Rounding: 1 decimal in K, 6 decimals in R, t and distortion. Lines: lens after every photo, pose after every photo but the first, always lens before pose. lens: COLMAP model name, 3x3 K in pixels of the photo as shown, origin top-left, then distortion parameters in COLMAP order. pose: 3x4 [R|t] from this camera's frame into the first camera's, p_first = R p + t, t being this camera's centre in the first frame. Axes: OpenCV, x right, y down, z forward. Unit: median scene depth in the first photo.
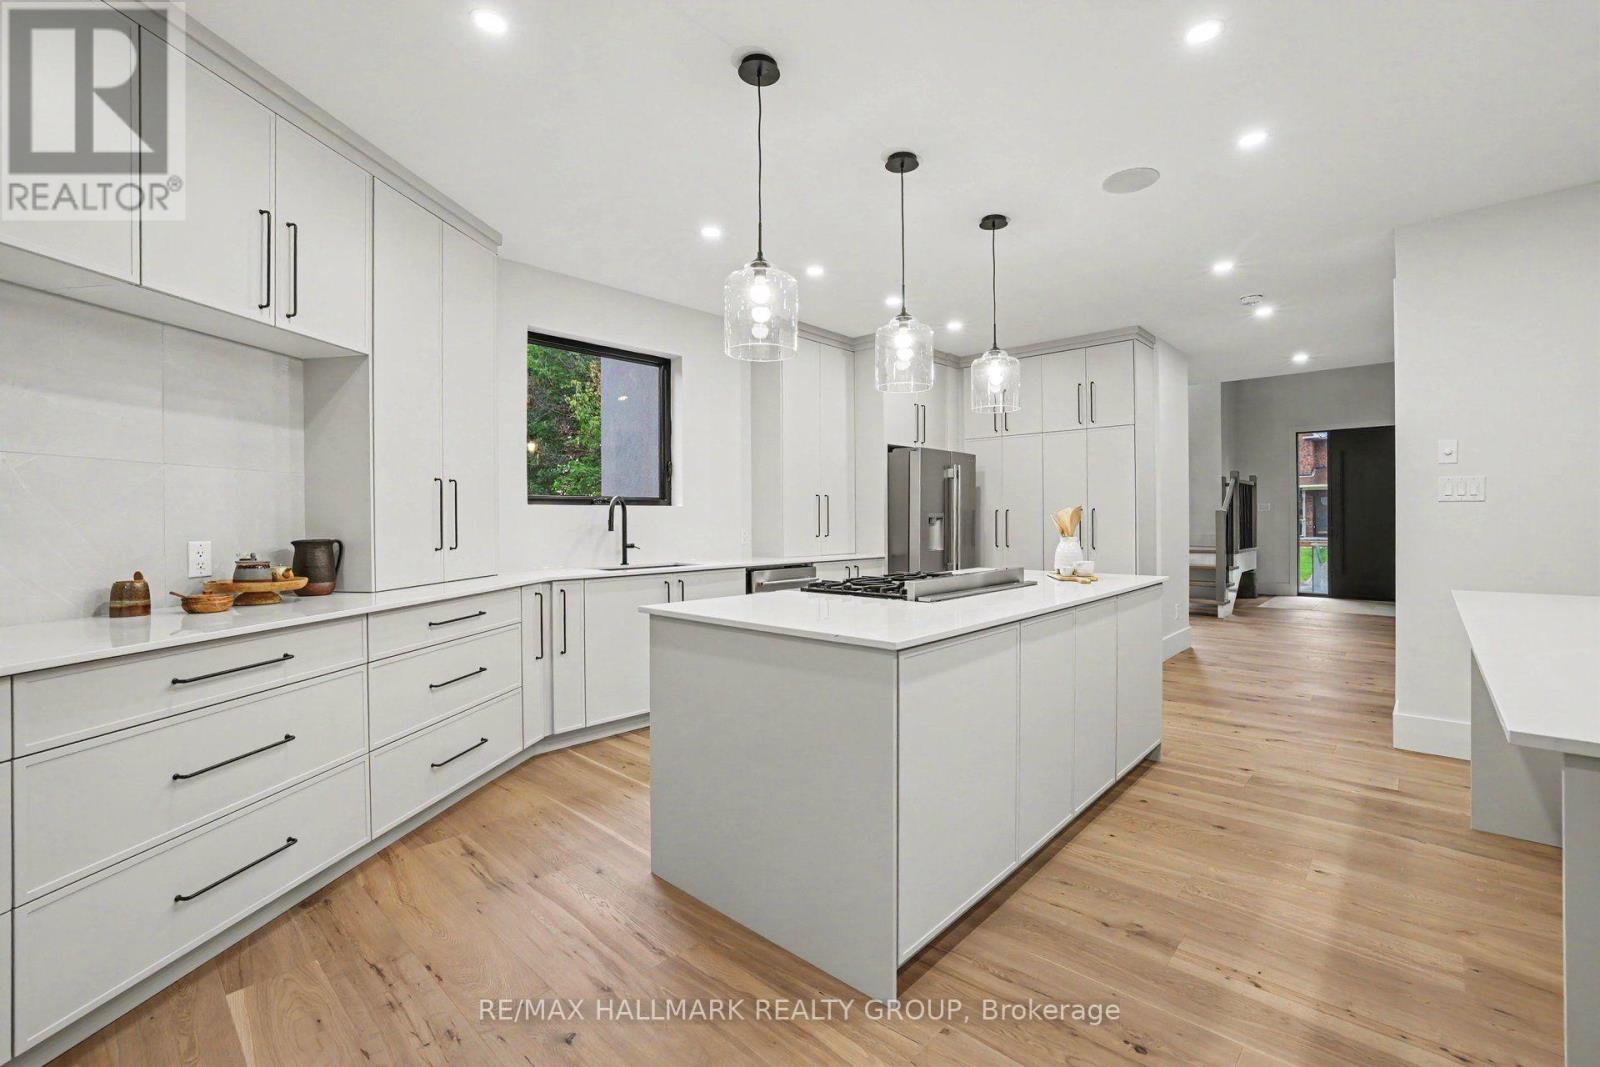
lens RADIAL K [[686.9, 0, 797.6], [0, 686.9, 524.0], [0, 0, 1]] dist [-0.030252, 0.001110]
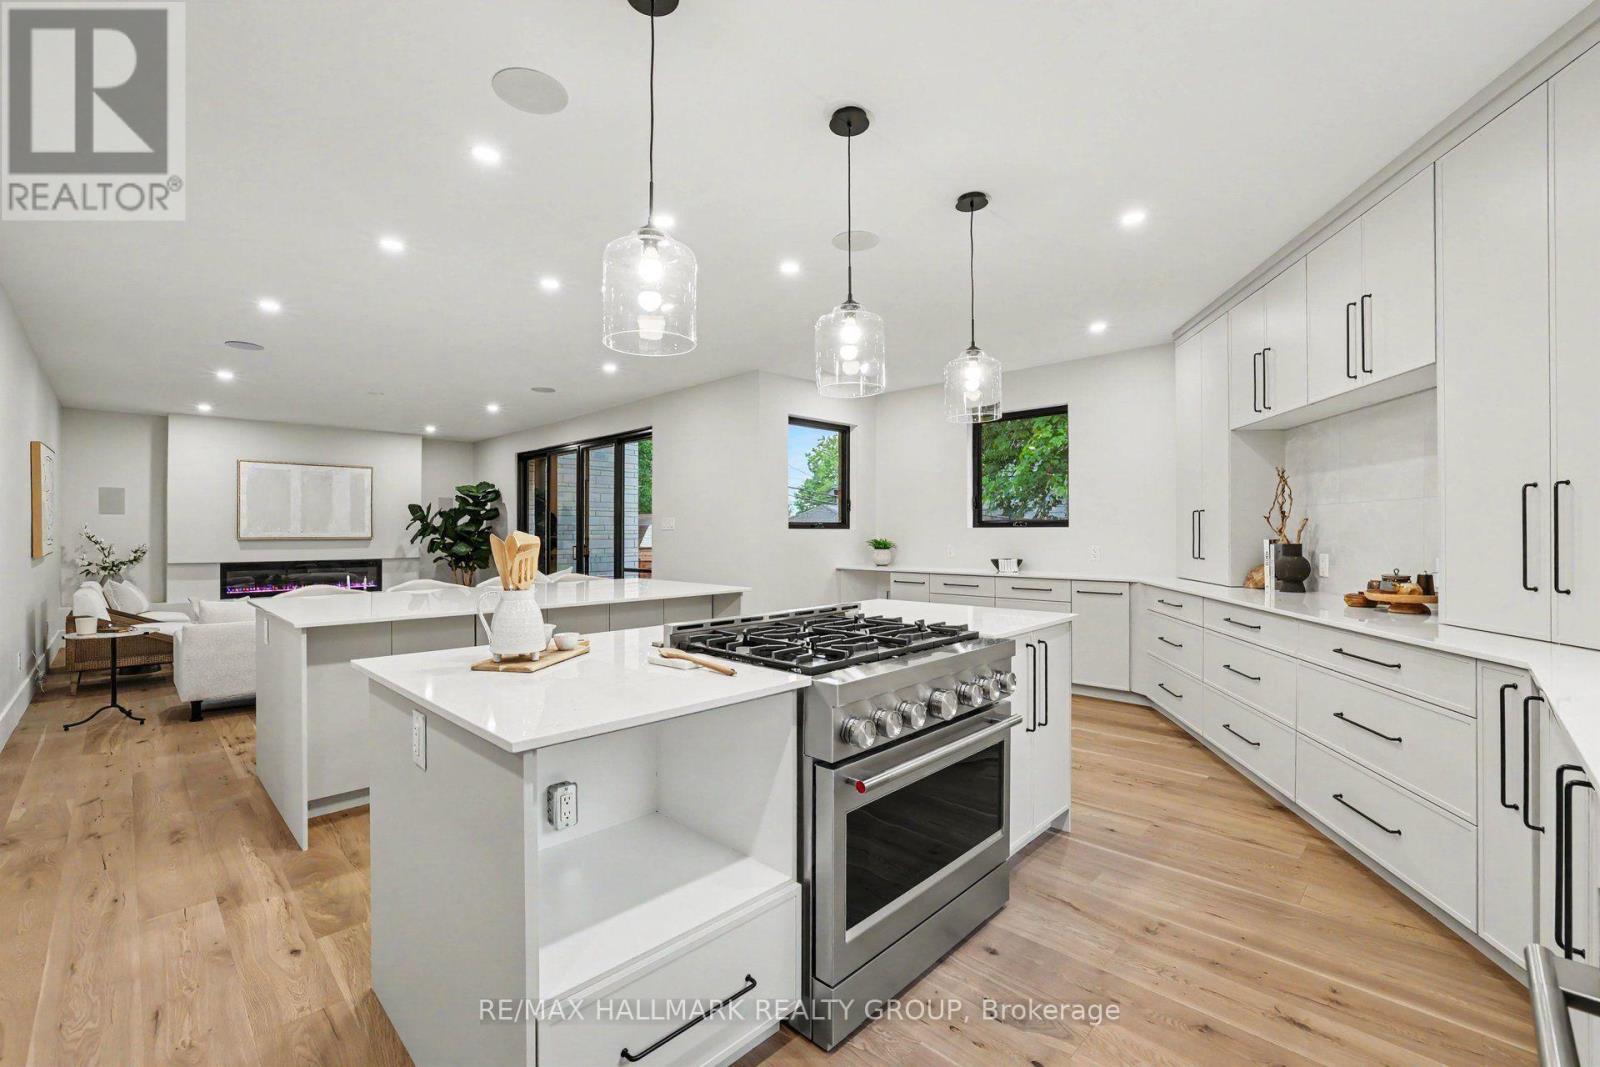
lens RADIAL K [[680.0, 0, 800.0], [0, 680.0, 533.5], [0, 0, 1]] dist [-0.022504, 0.000200]
pose [[-0.999728, 0.007711, 0.021995, 0.208812], [0.007887, 0.999938, 0.007893, -0.033445], [-0.021933, 0.008065, -0.999727, 1.914788]]
